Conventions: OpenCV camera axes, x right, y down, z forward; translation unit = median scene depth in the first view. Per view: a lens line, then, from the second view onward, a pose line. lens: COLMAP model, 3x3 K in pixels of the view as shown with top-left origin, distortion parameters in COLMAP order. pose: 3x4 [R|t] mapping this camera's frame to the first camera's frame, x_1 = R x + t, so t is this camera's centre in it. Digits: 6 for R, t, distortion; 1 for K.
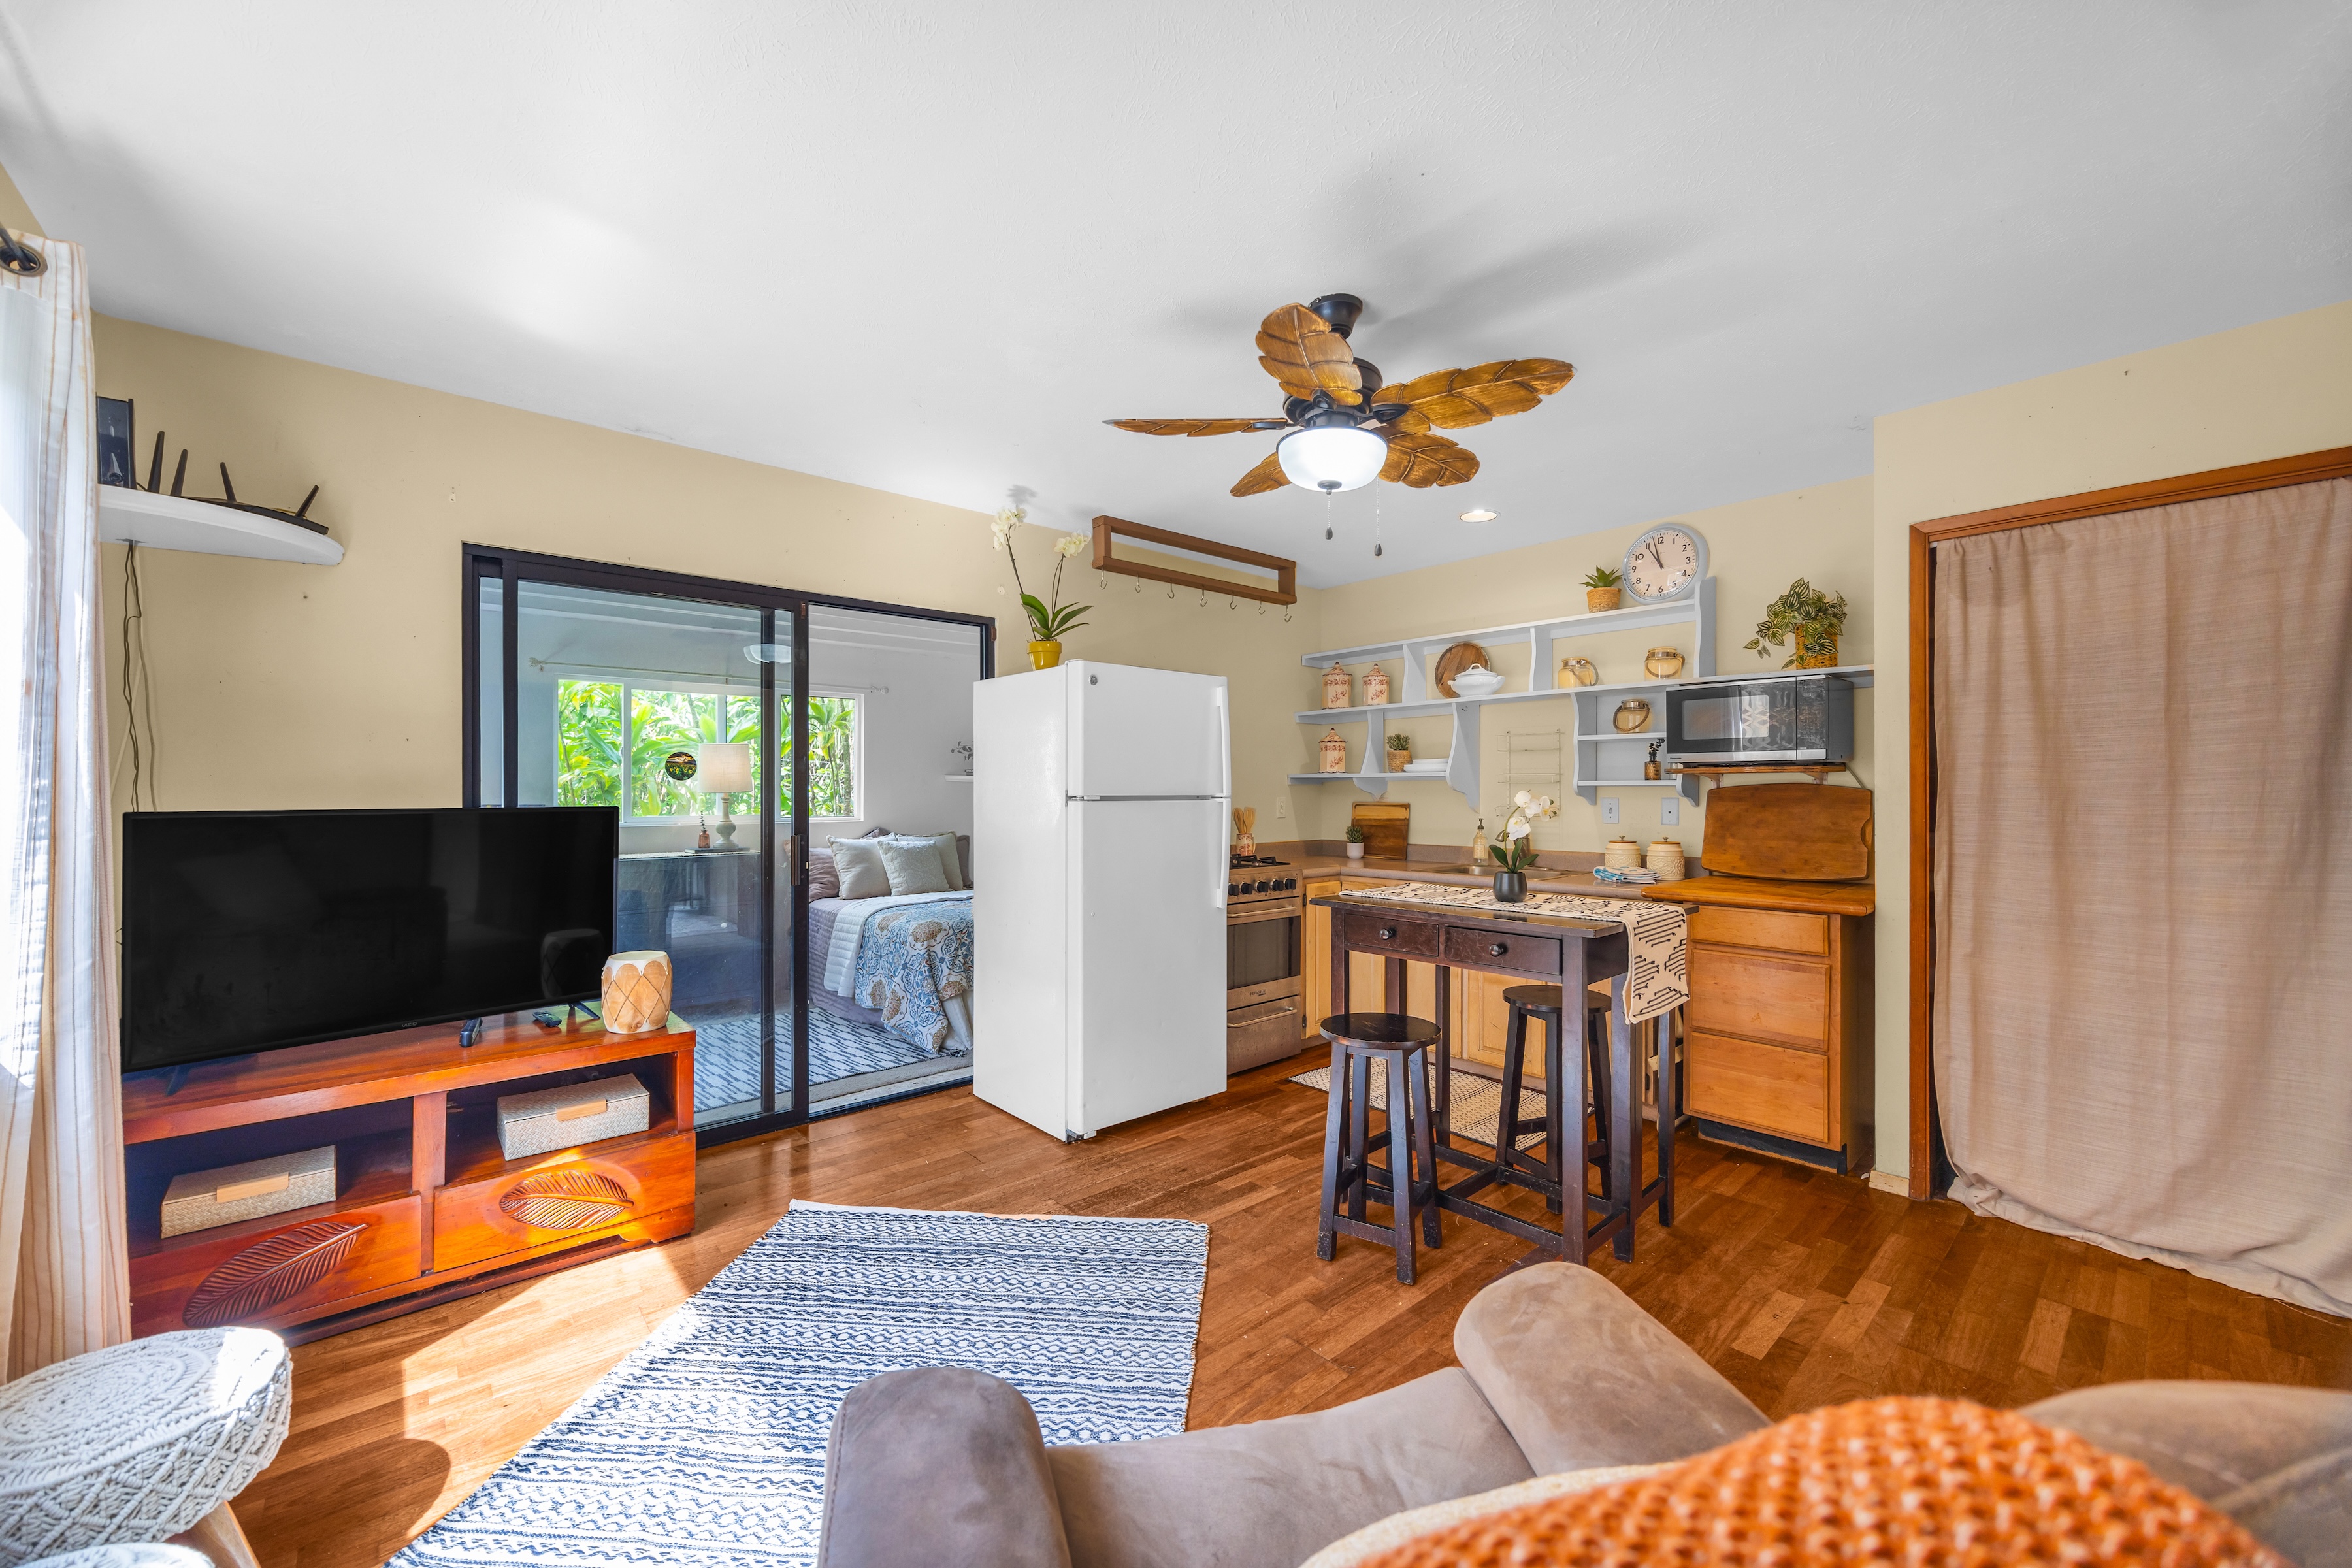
lens RADIAL K [[904.5, 0, 1163.4], [0, 904.5, 788.2], [0, 0, 1]] dist [0.000162, -0.000727]
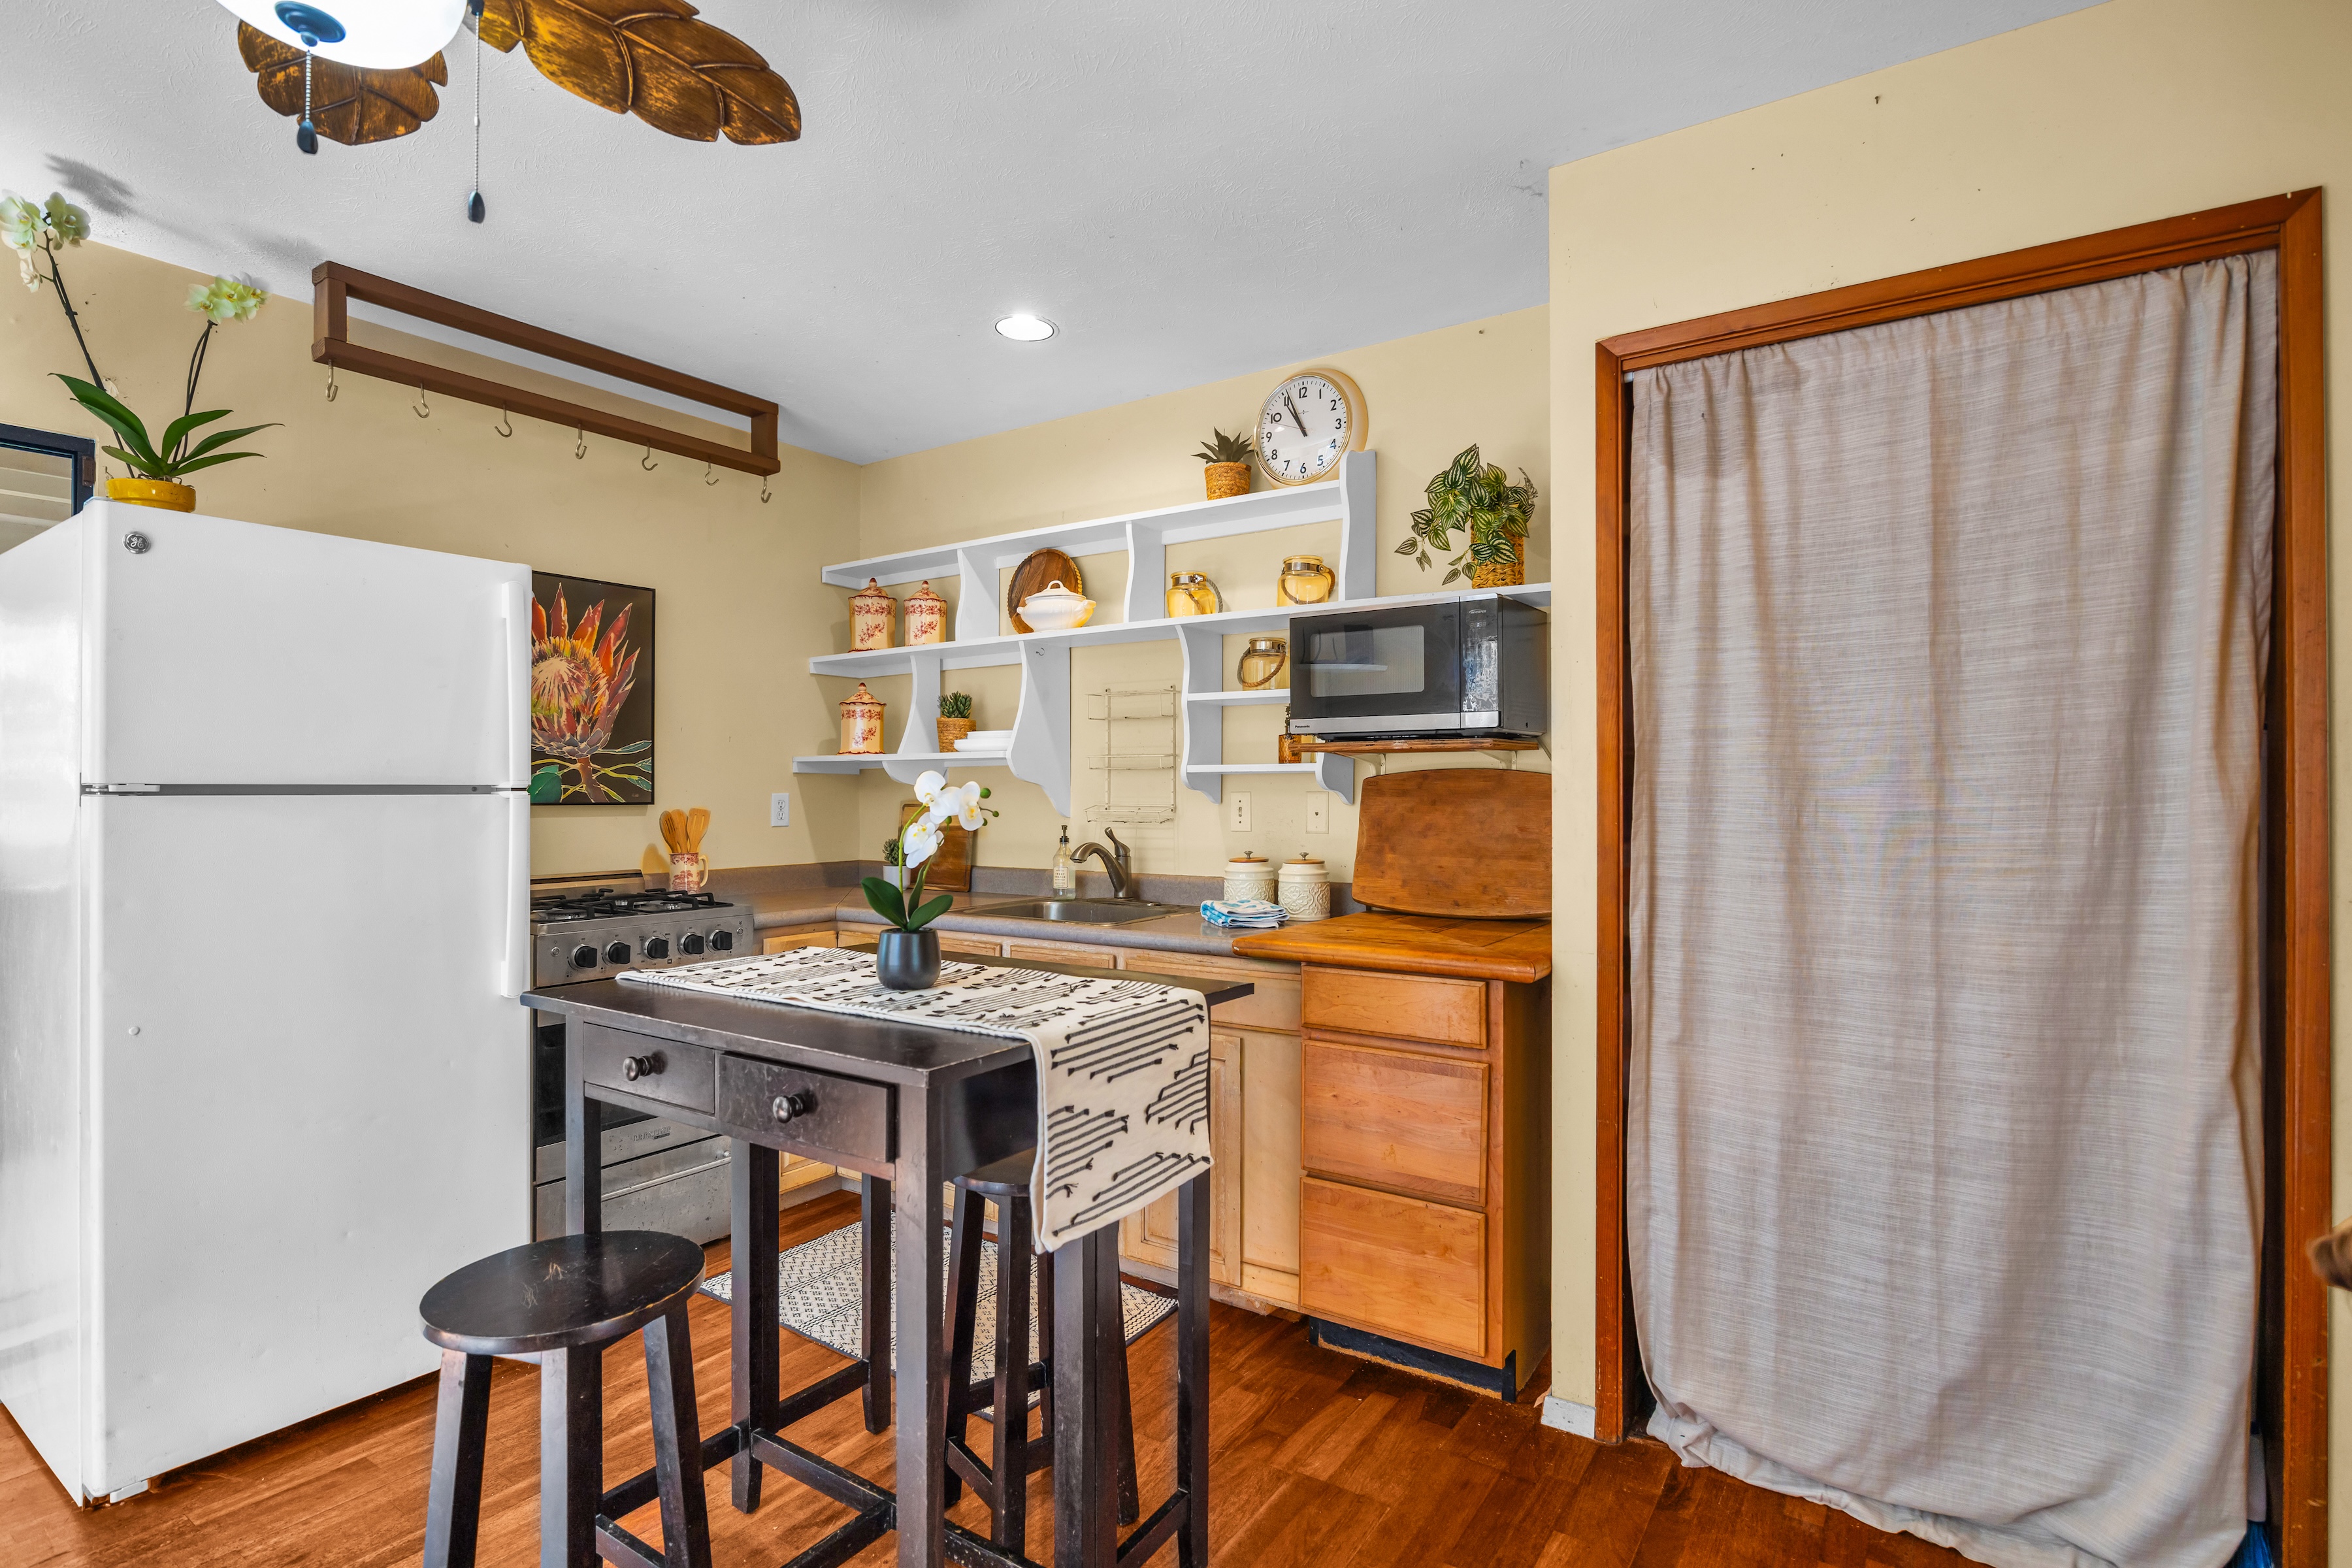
lens RADIAL K [[1160.2, 0, 1169.0], [0, 1160.2, 785.1], [0, 0, 1]] dist [-0.011293, 0.001031]
pose [[0.966761, 0.001496, 0.255676, 0.345845], [-0.000833, 0.999996, -0.002700, 0.011743], [-0.255679, 0.002398, 0.966759, 0.317117]]
